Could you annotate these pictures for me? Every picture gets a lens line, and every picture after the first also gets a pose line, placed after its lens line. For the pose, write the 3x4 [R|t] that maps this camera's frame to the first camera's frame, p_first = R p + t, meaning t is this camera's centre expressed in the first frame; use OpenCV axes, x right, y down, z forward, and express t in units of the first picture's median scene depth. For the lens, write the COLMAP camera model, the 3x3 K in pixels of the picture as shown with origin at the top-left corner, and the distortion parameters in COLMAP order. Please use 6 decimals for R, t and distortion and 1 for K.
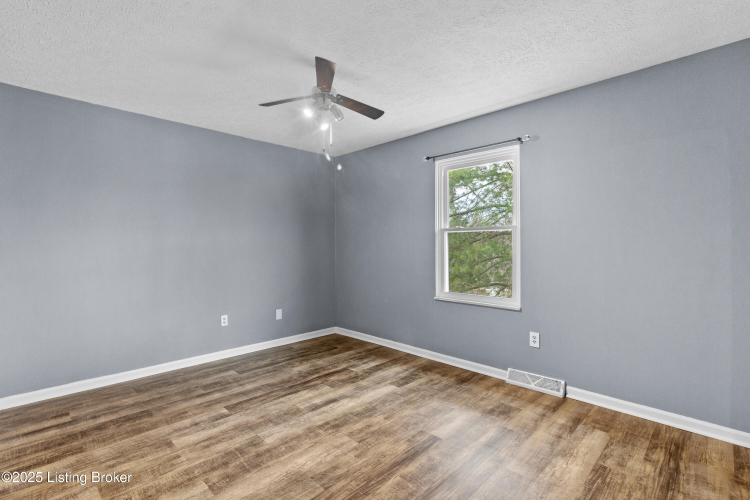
lens RADIAL K [[346.8, 0, 368.5], [0, 346.8, 253.2], [0, 0, 1]] dist [0.002694, 0.000288]
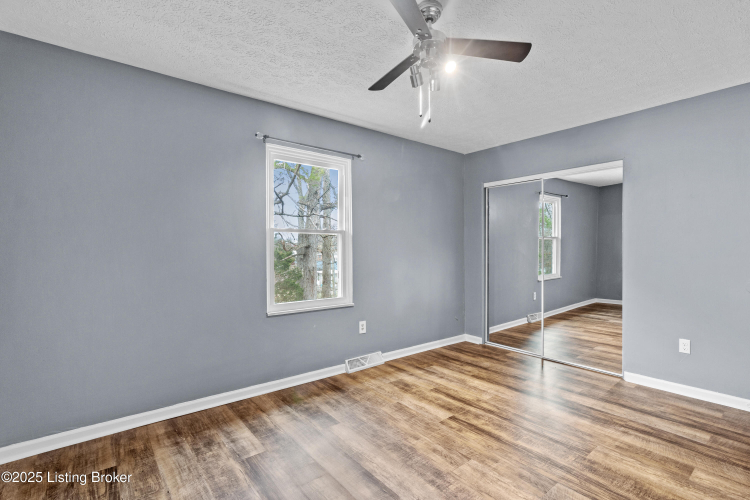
lens RADIAL K [[346.8, 0, 374.2], [0, 346.8, 250.0], [0, 0, 1]] dist [0.002694, 0.000288]
pose [[0.109268, 0.000332, 0.994012, -0.744830], [0.021114, 0.999774, -0.002655, -0.013224], [-0.993788, 0.021277, 0.109236, 0.867734]]
